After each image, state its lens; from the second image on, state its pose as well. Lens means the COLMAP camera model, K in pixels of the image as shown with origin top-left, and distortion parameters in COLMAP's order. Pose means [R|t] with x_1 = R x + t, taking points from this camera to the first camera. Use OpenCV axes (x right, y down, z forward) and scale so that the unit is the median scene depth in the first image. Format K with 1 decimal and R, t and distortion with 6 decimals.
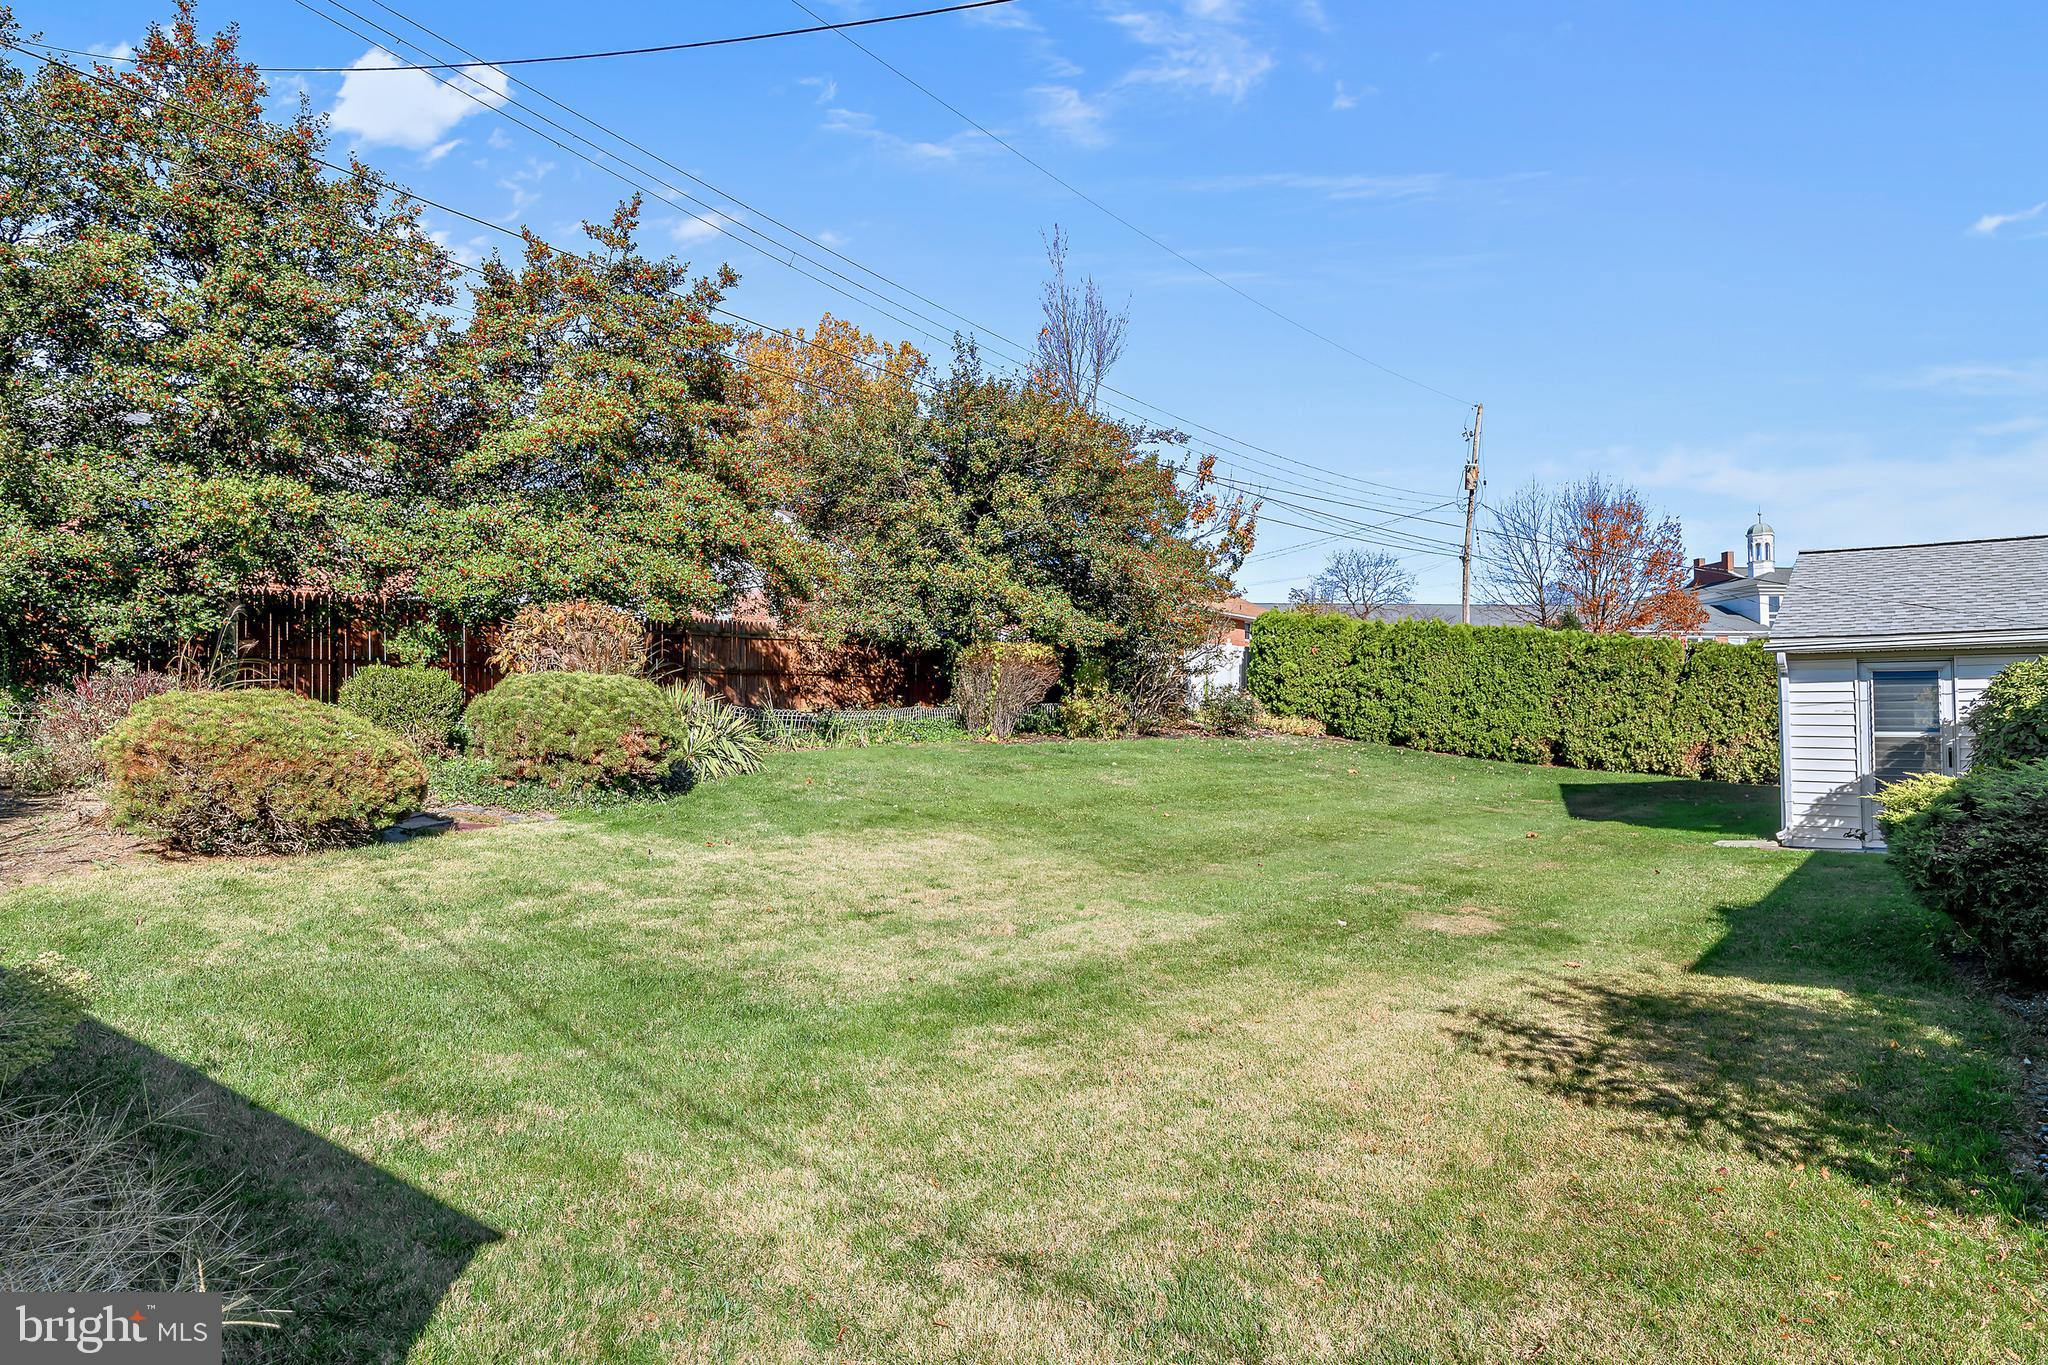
lens RADIAL K [[1152.0, 0, 1024.0], [0, 1152.0, 682.5], [0, 0, 1]] dist [0.001838, 0.001159]
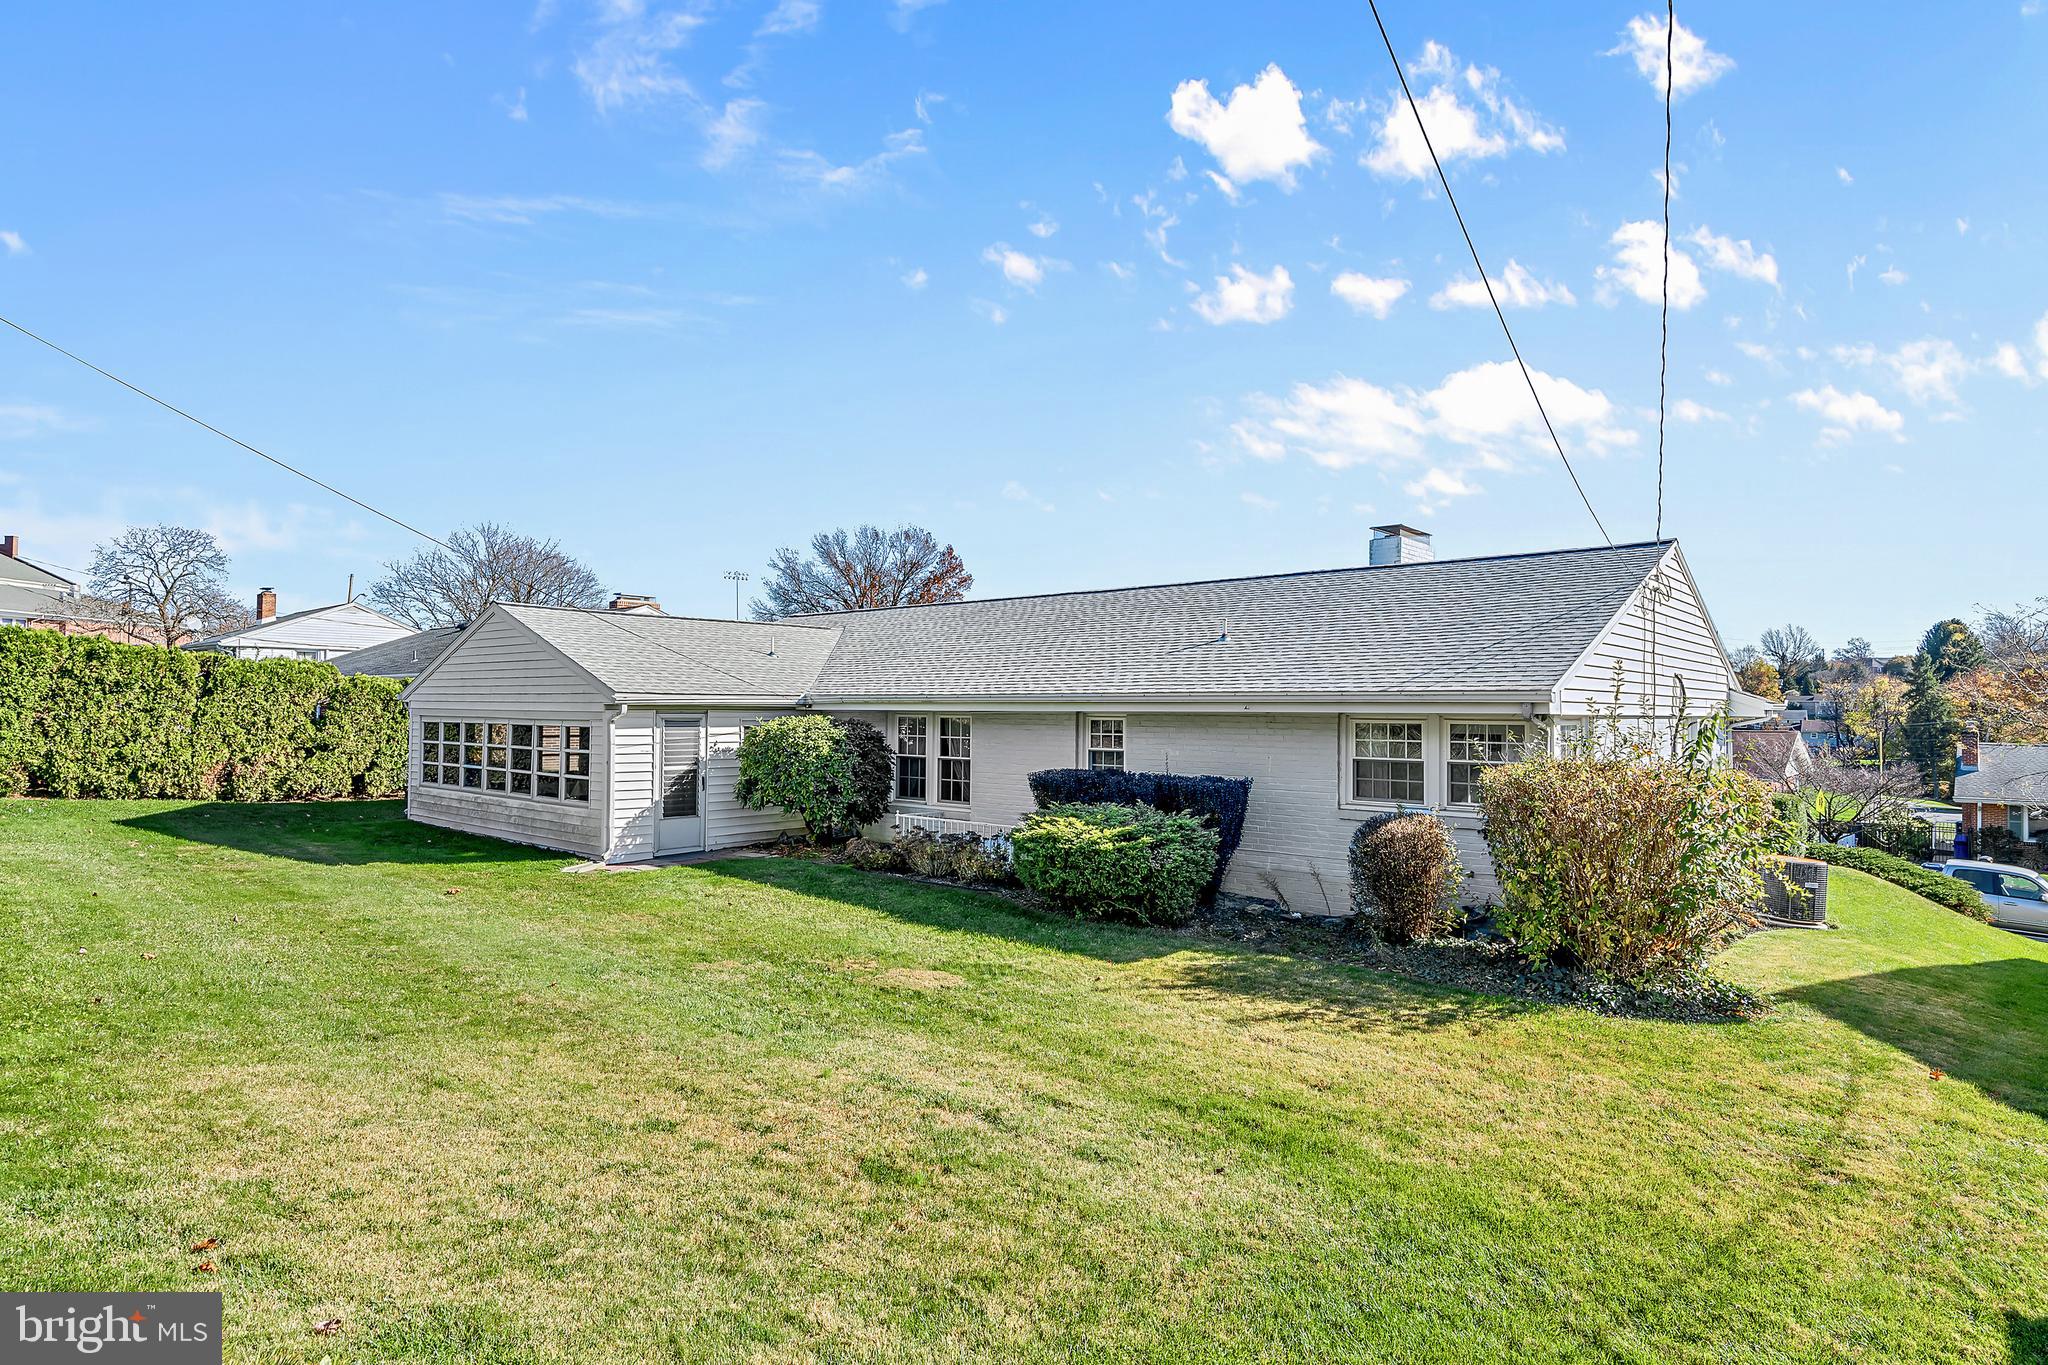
lens RADIAL K [[1082.6, 0, 1024.0], [0, 1082.6, 682.5], [0, 0, 1]] dist [0.003305, -0.011955]
pose [[0.093342, 0.024518, 0.995332, -0.422234], [-0.044611, 0.998796, -0.020420, -0.043377], [-0.994634, -0.042497, 0.094323, 0.475845]]
